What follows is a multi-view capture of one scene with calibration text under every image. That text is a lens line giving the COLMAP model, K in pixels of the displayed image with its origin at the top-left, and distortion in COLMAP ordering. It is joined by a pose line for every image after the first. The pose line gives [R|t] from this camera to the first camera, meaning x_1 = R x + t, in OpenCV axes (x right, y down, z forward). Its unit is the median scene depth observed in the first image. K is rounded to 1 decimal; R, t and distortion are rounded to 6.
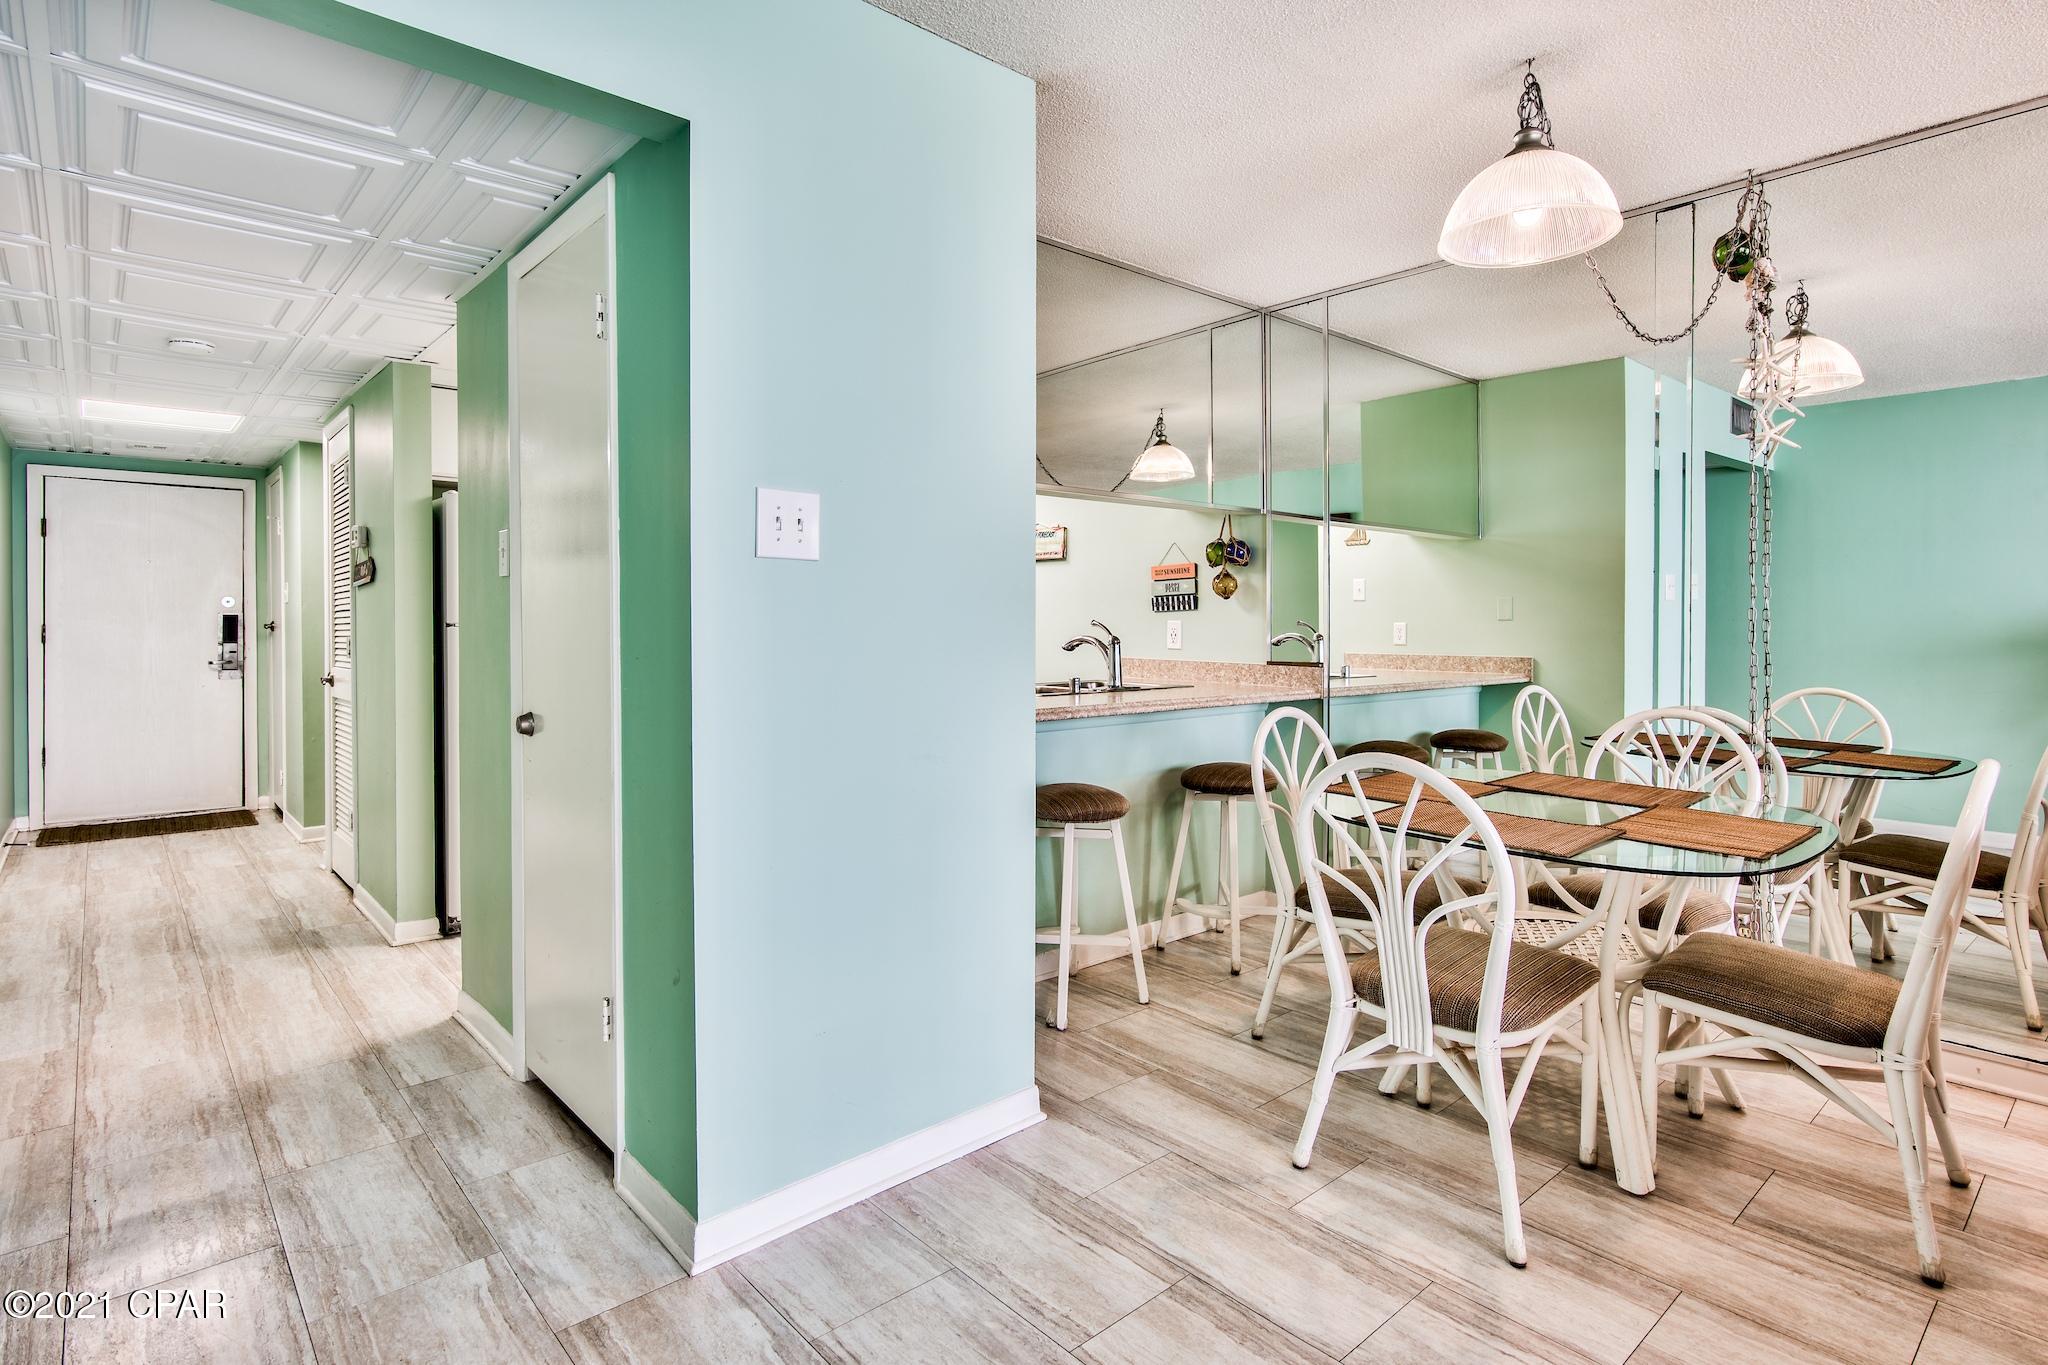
lens RADIAL K [[1026.1, 0, 1034.8], [0, 1026.1, 657.4], [0, 0, 1]] dist [-0.001469, -0.000753]
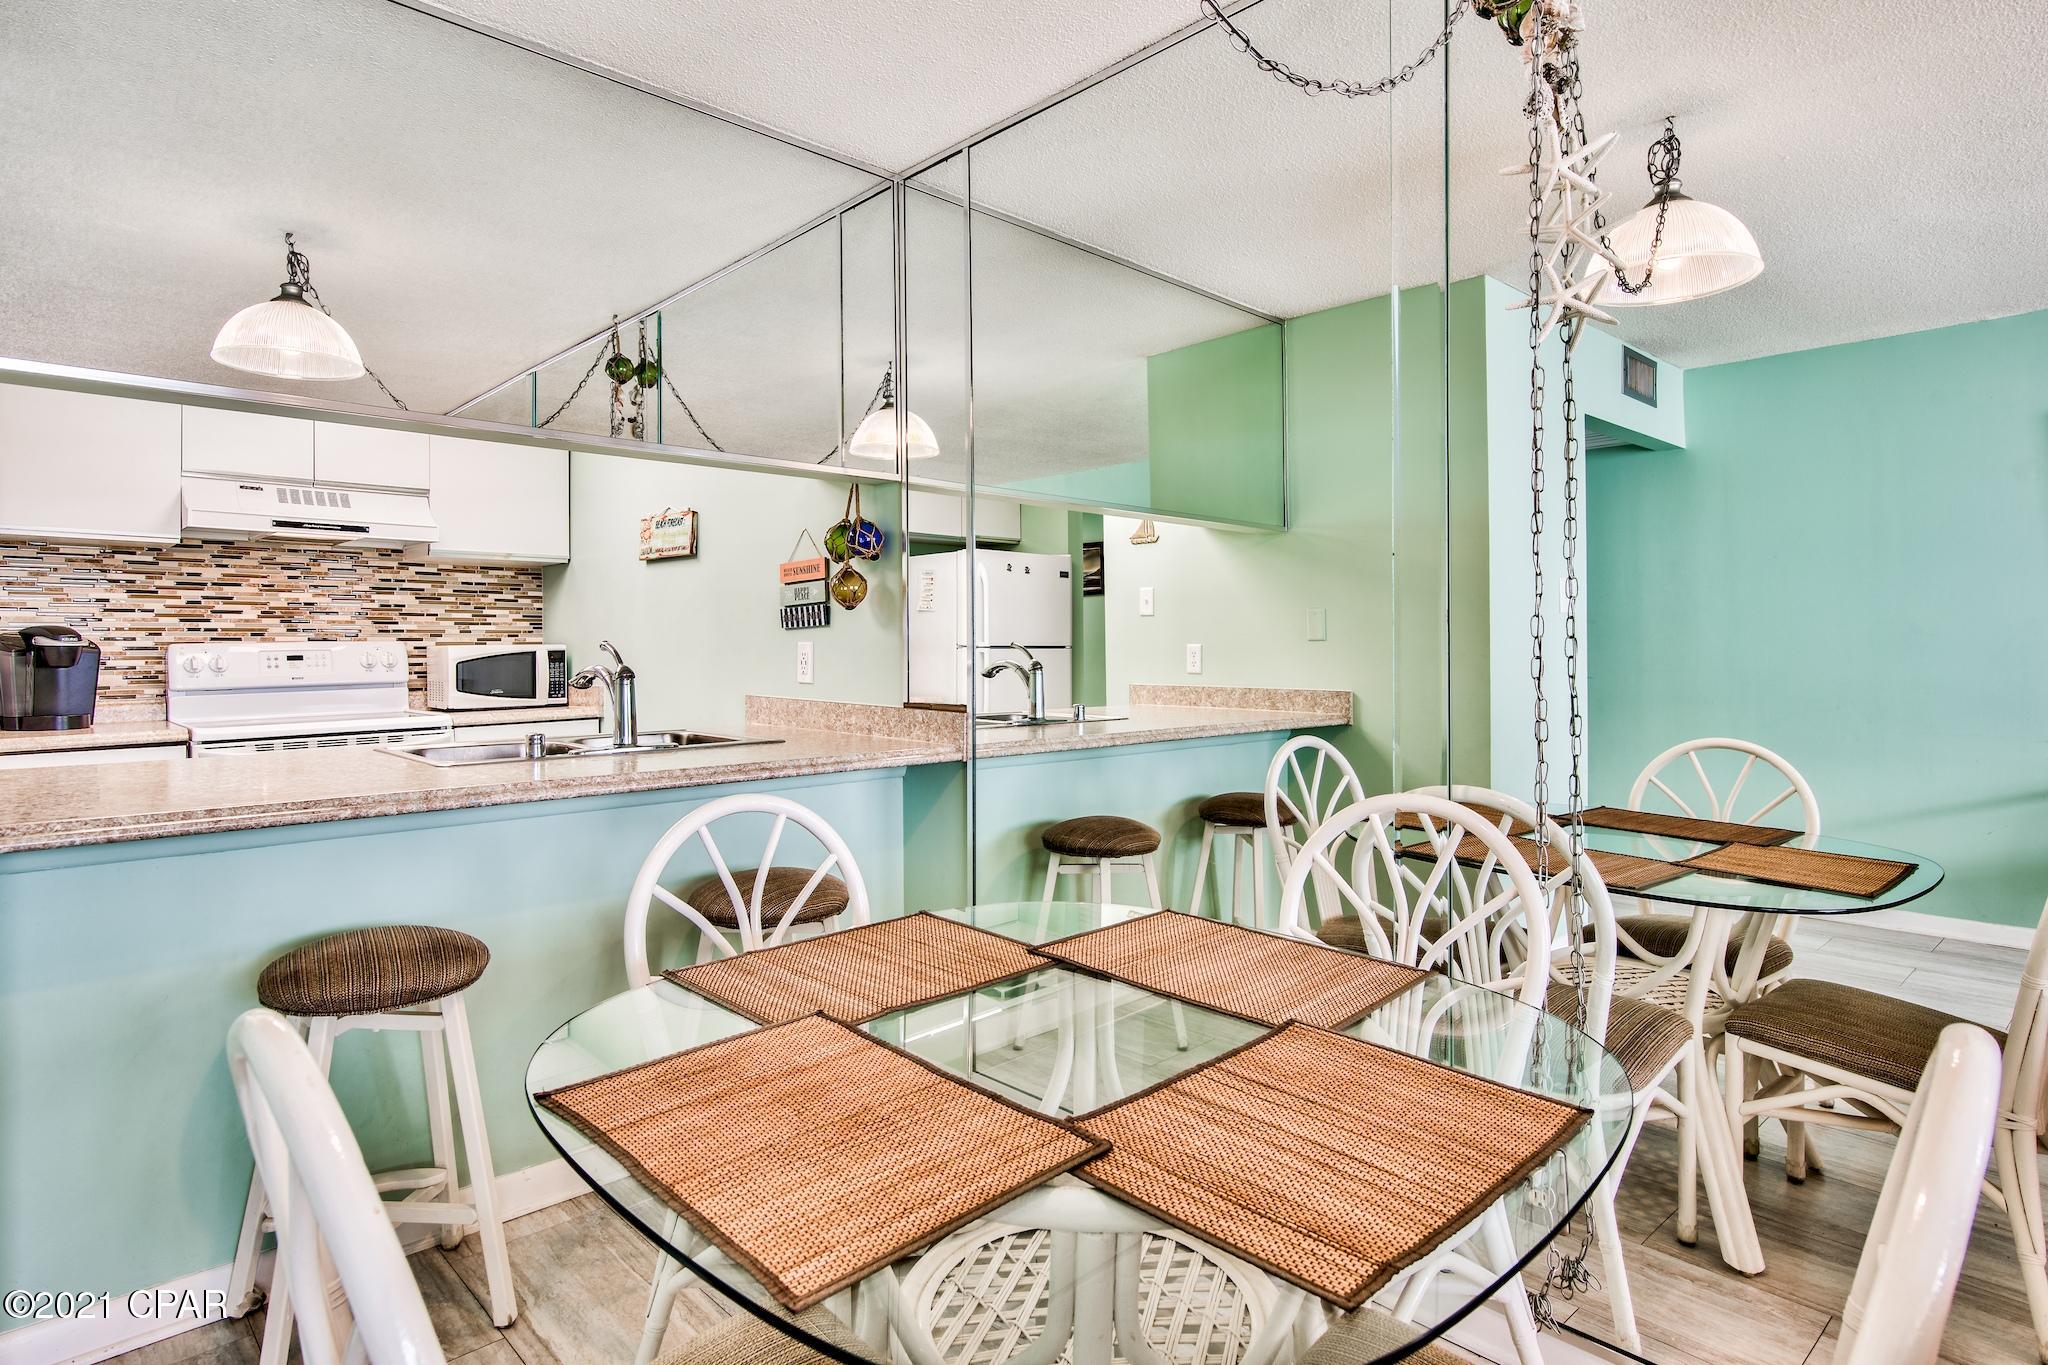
lens RADIAL K [[1077.5, 0, 1020.6], [0, 1077.5, 665.0], [0, 0, 1]] dist [0.002270, -0.002250]
pose [[0.999467, -0.004475, 0.032352, 0.262253], [0.005070, 0.999820, -0.018308, -0.006835], [-0.032264, 0.018463, 0.999309, 0.280543]]
